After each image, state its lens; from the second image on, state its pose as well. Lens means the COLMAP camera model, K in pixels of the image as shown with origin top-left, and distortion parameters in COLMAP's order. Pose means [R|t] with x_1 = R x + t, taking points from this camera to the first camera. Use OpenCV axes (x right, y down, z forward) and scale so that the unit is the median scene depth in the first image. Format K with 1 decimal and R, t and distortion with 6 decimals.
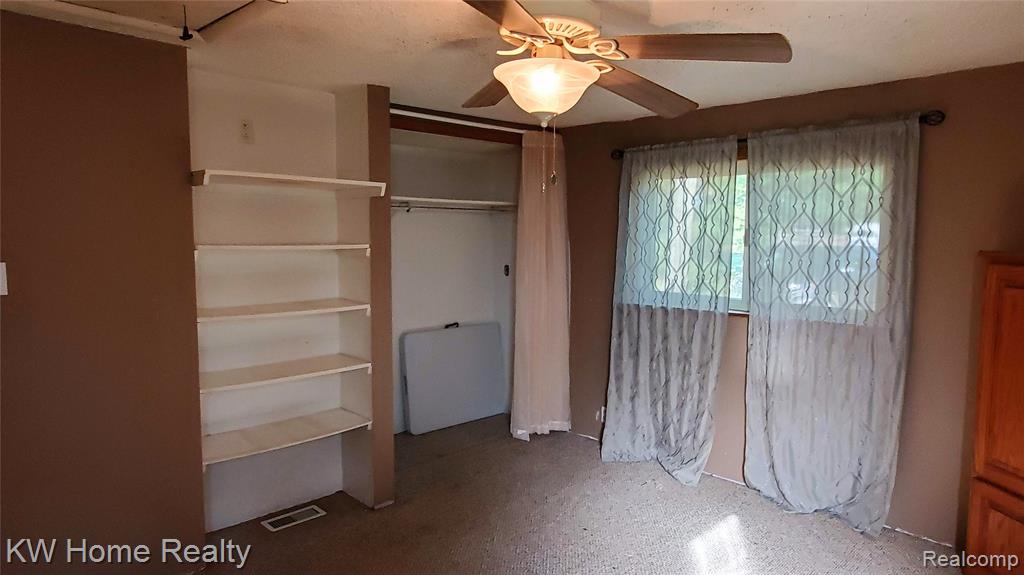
lens RADIAL K [[627.0, 0, 512.0], [0, 627.0, 287.5], [0, 0, 1]] dist [-0.000160, -0.000239]
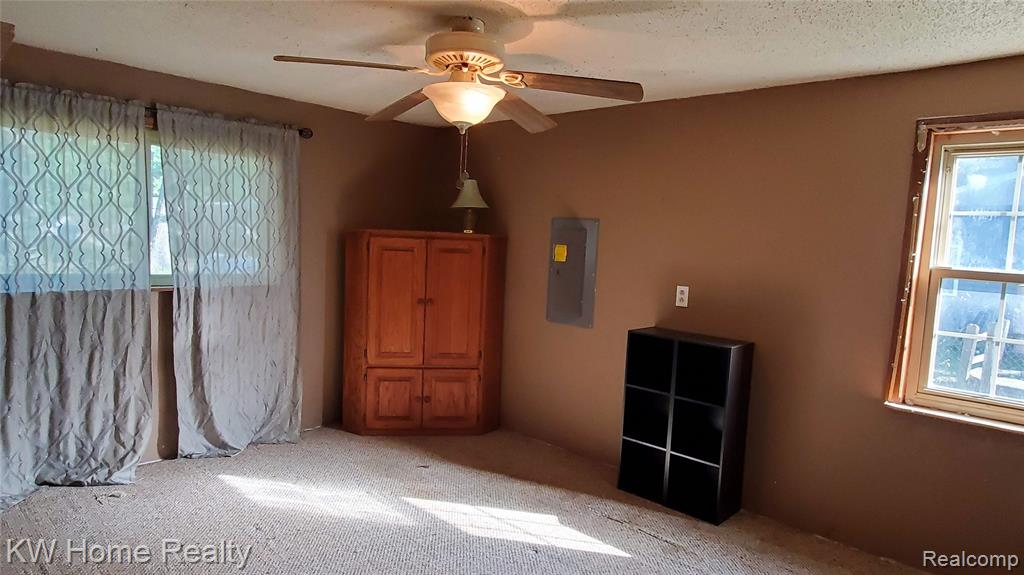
lens RADIAL K [[627.0, 0, 512.0], [0, 627.0, 287.5], [0, 0, 1]] dist [-0.000160, -0.000239]
pose [[-0.024261, -0.084299, 0.996145, -0.626544], [0.042641, 0.995444, 0.085278, -0.019433], [-0.998796, 0.044545, -0.020556, 0.468545]]
